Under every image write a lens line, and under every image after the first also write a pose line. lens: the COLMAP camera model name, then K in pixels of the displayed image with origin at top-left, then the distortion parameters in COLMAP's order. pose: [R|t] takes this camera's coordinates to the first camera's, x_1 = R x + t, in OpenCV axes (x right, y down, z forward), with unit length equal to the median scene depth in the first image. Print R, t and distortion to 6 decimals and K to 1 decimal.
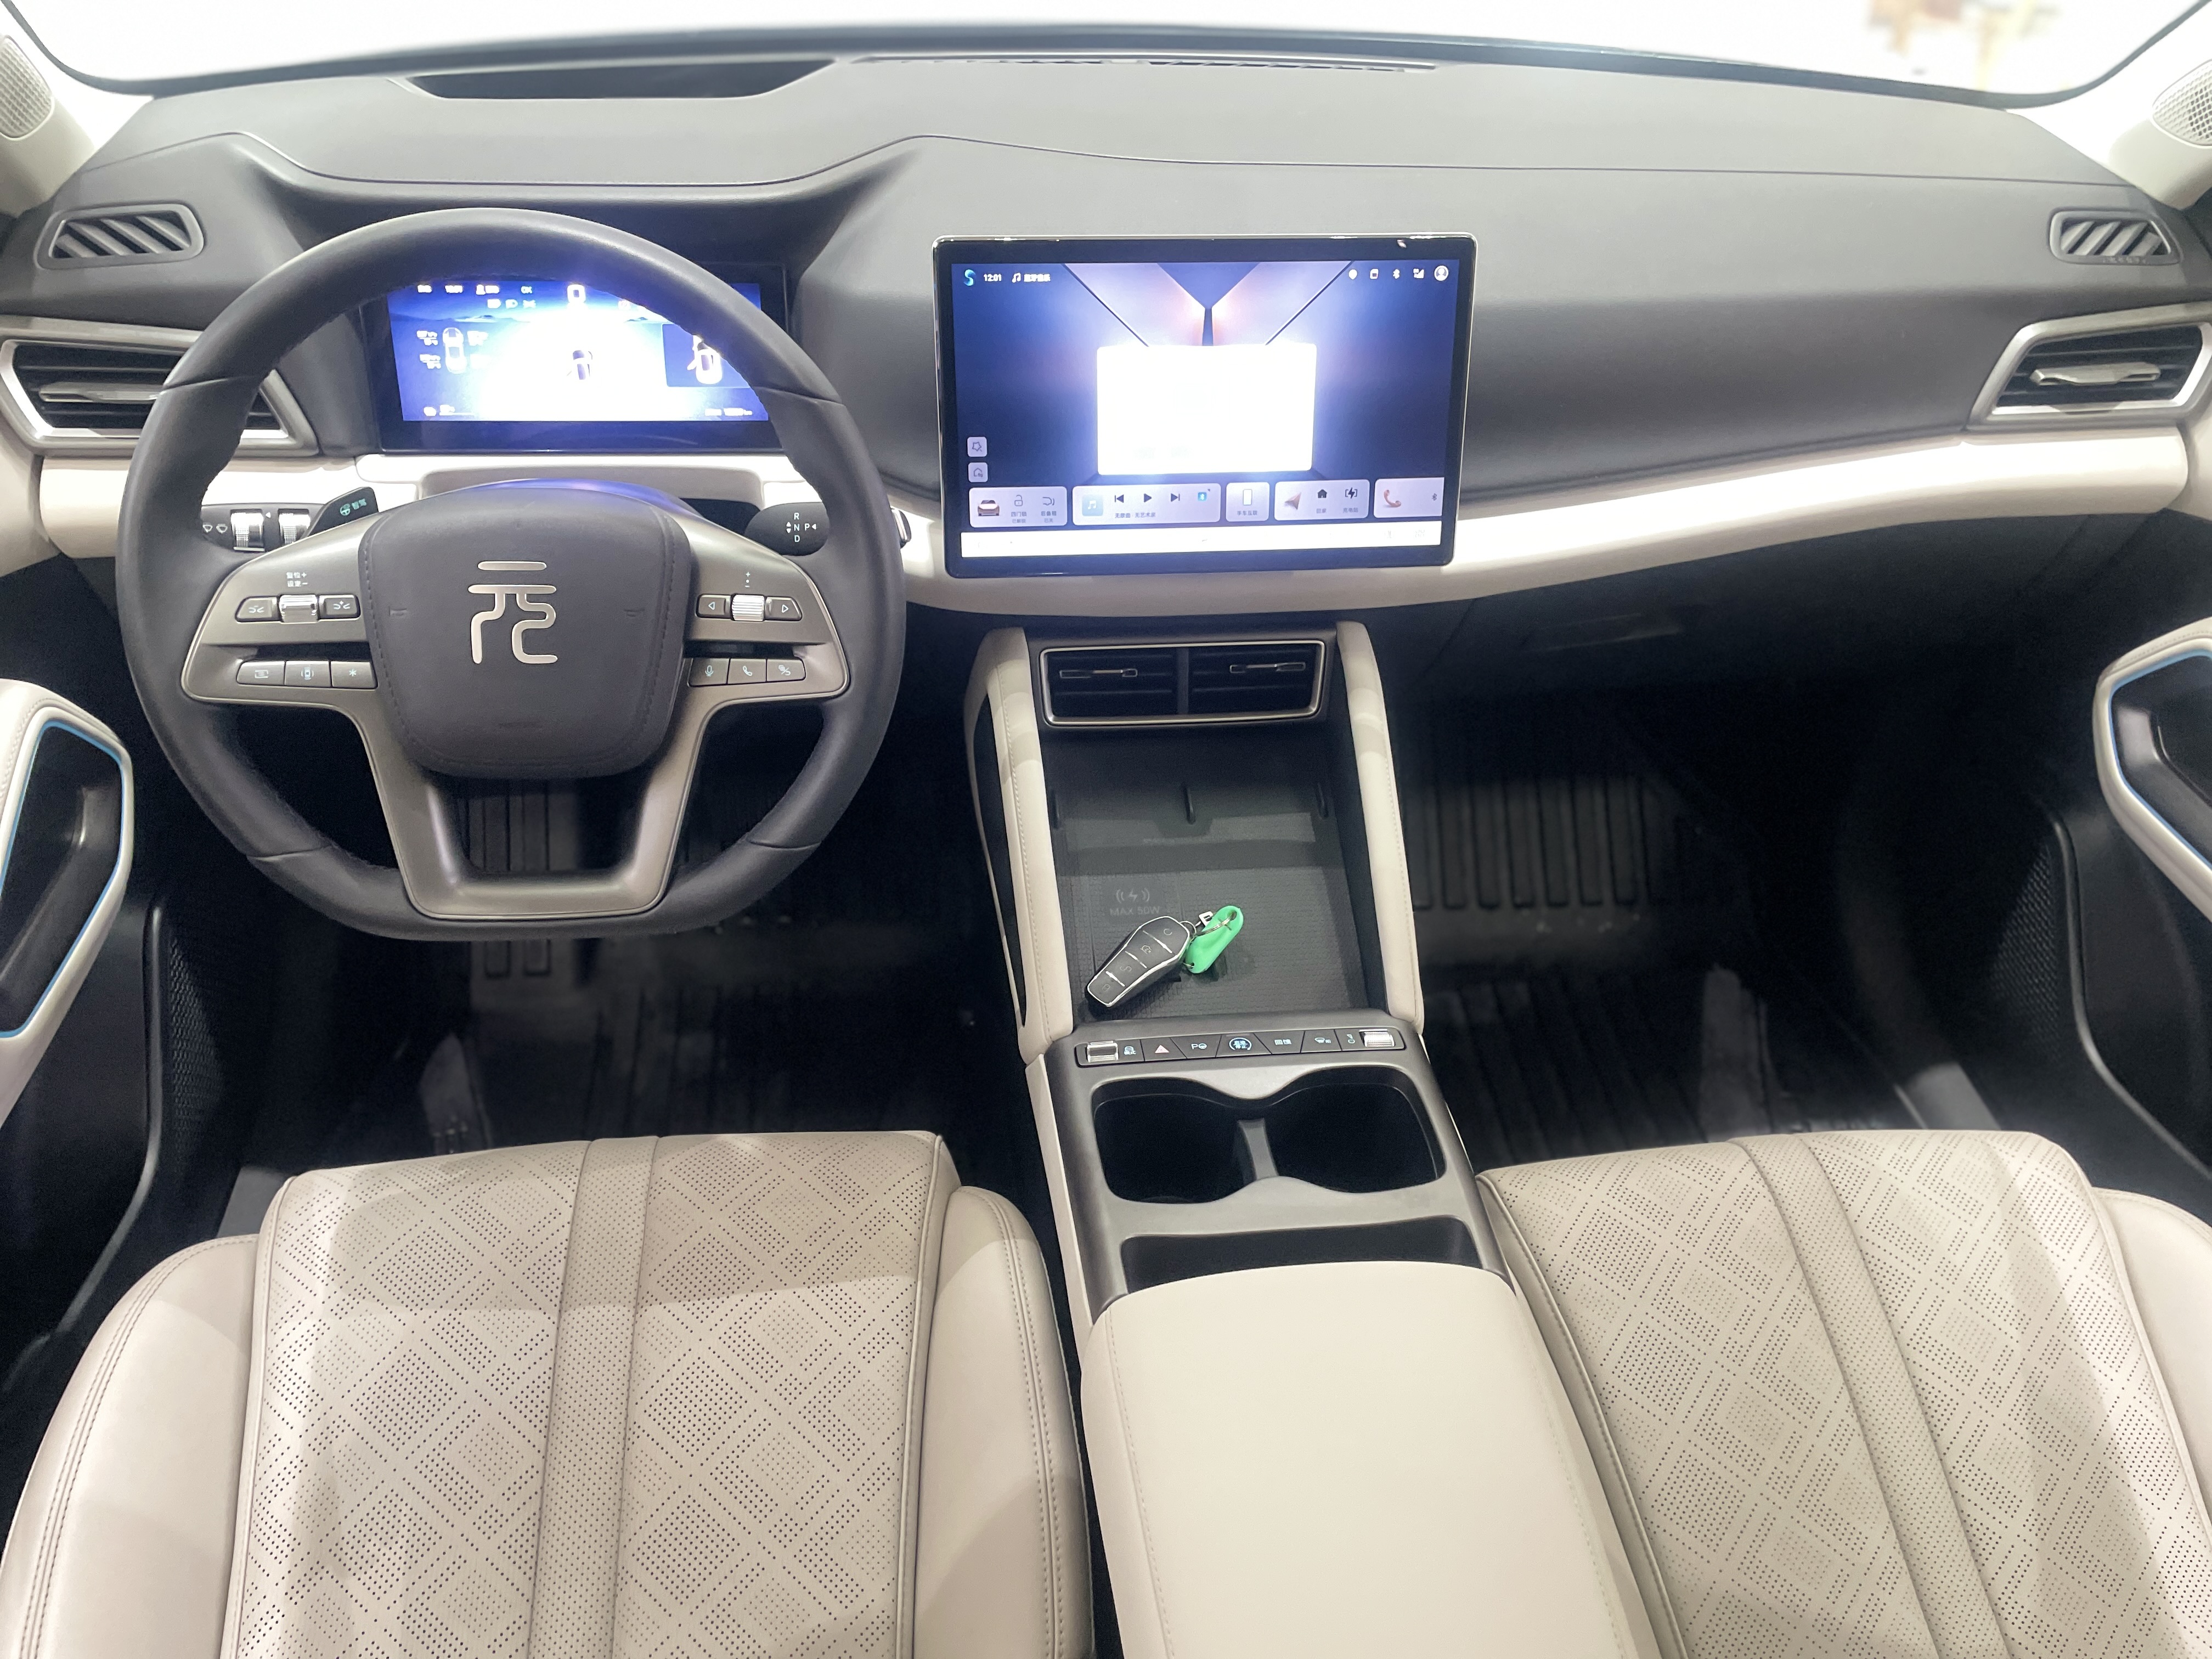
lens RADIAL K [[1694.4, 0, 1106.0], [0, 1694.4, 829.5], [0, 0, 1]] dist [-0.095492, 0.000858]
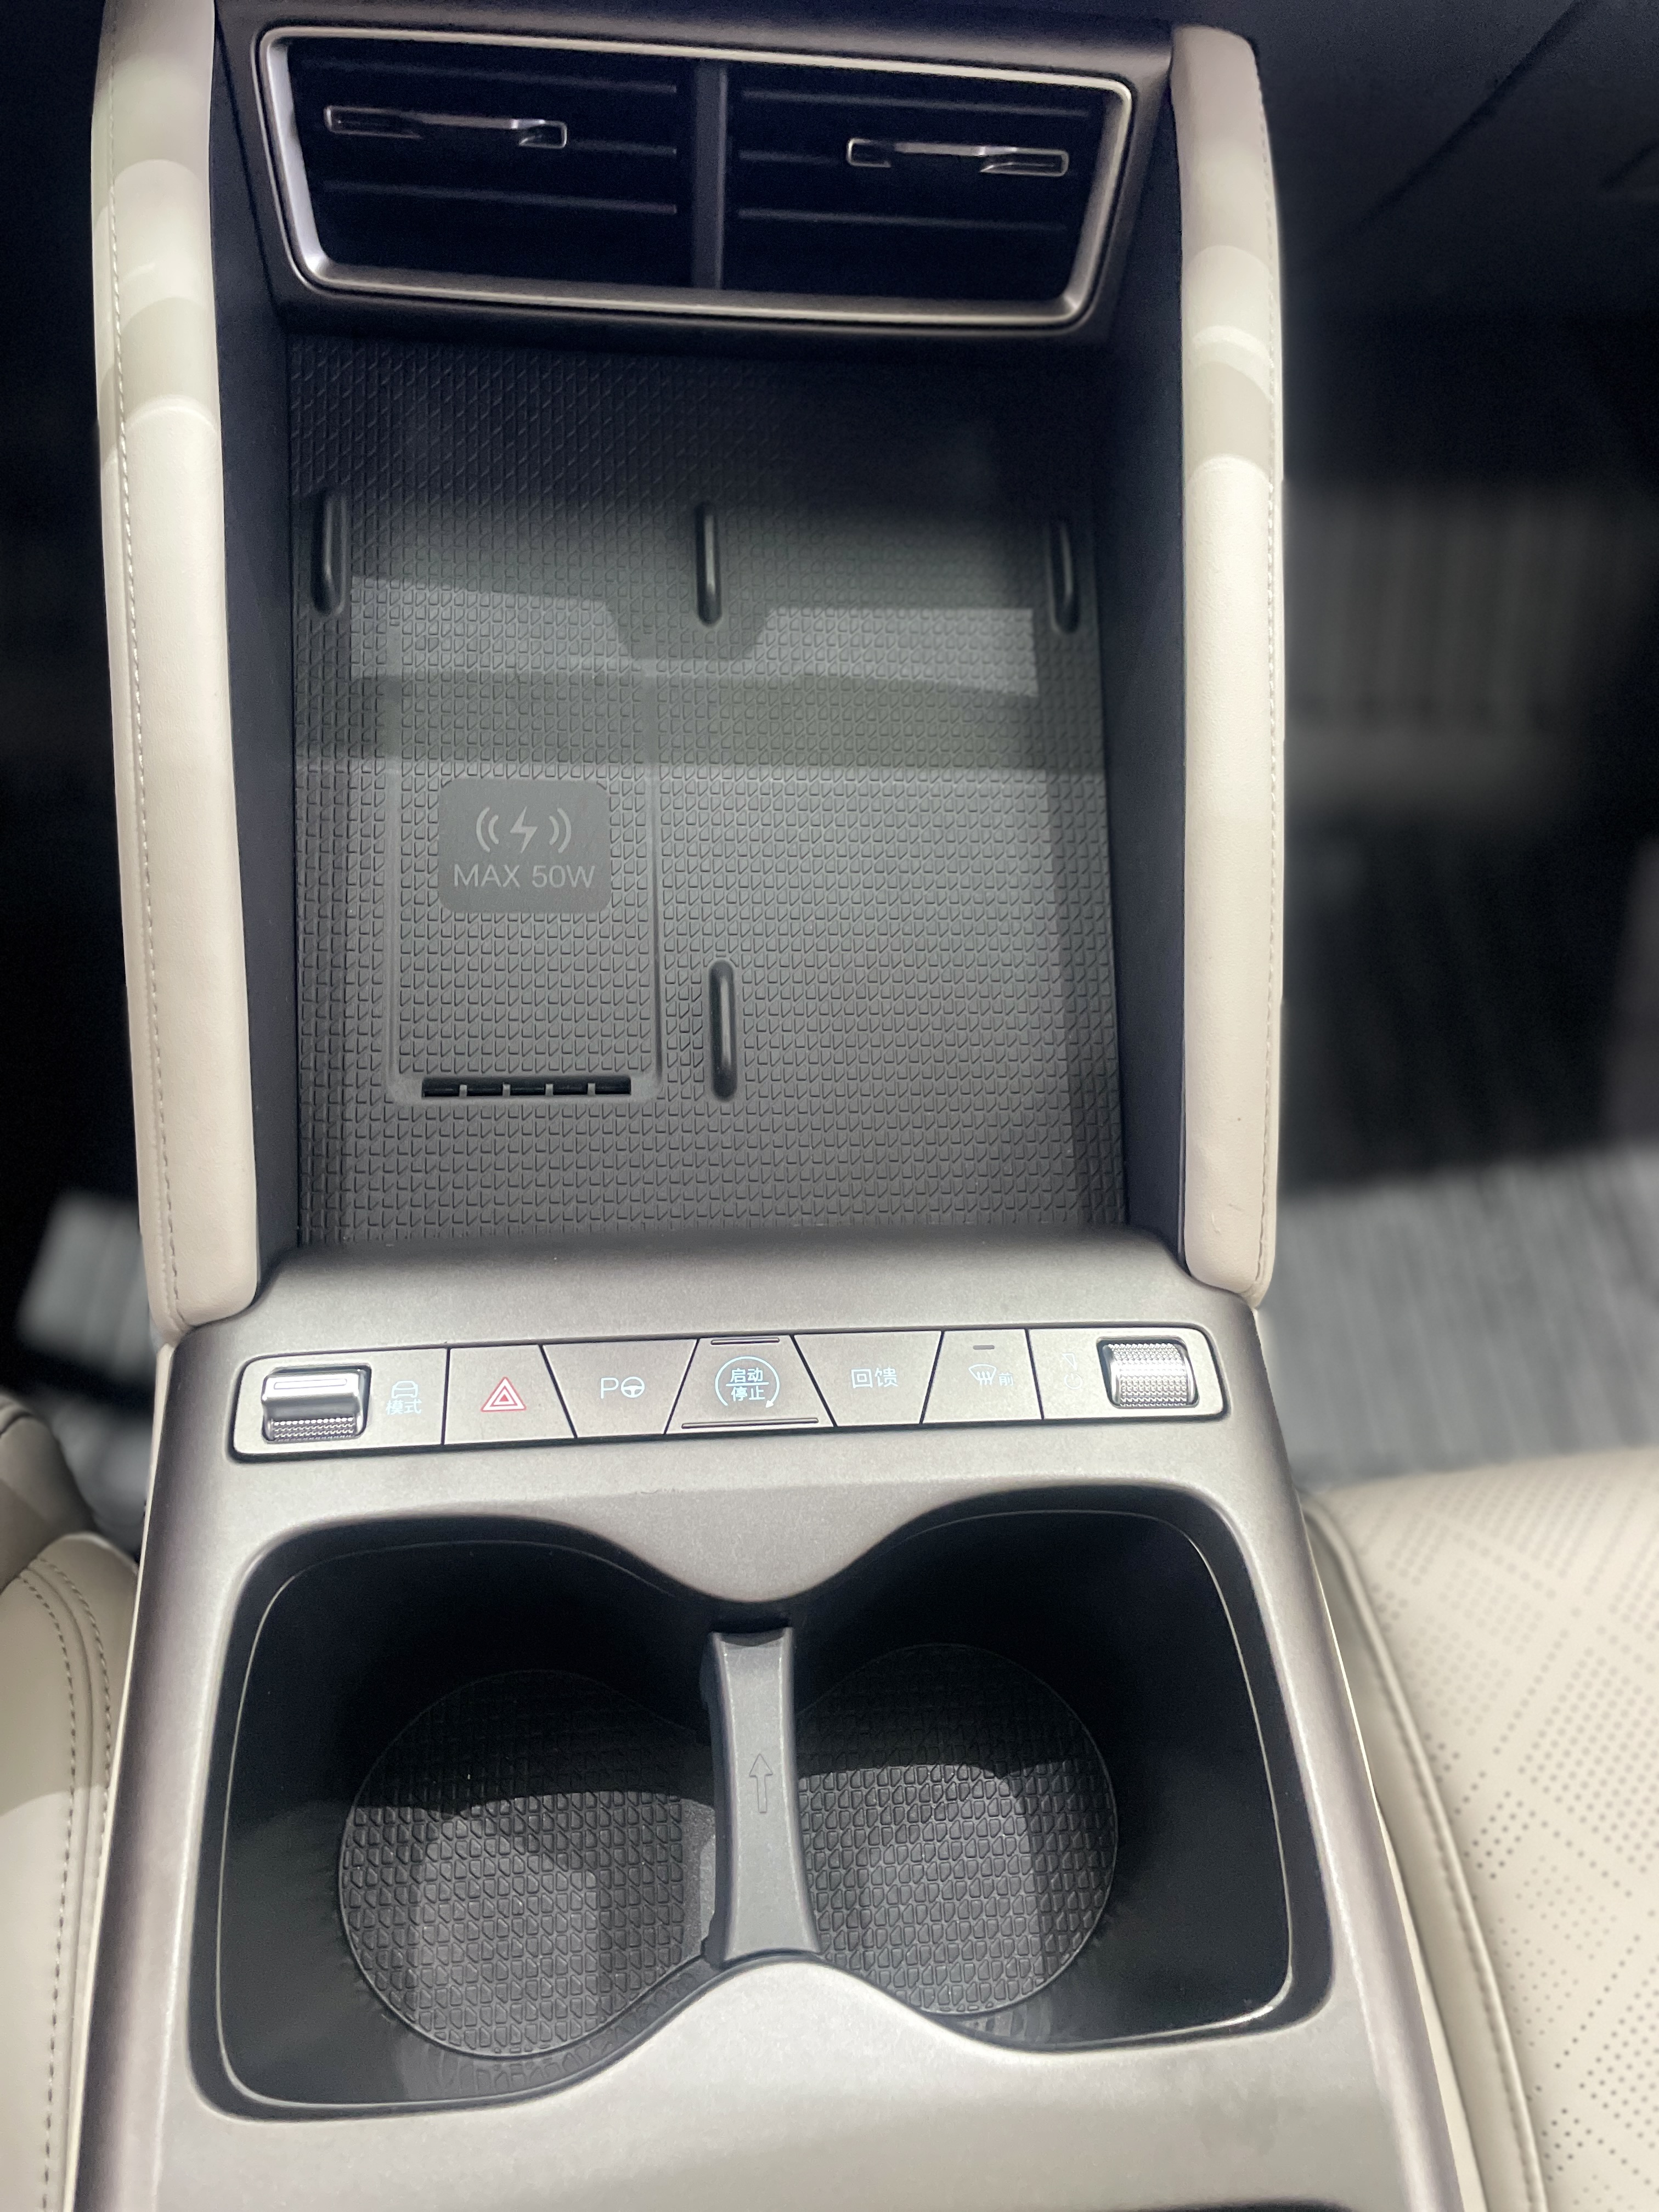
lens RADIAL K [[1688.8, 0, 936.2], [0, 1688.8, 1104.8], [0, 0, 1]] dist [-0.000696, -0.004172]
pose [[0.995060, 0.060487, 0.078718, 0.077275], [-0.086955, 0.913621, 0.397159, -0.057223], [-0.047896, -0.402042, 0.914368, 0.621793]]
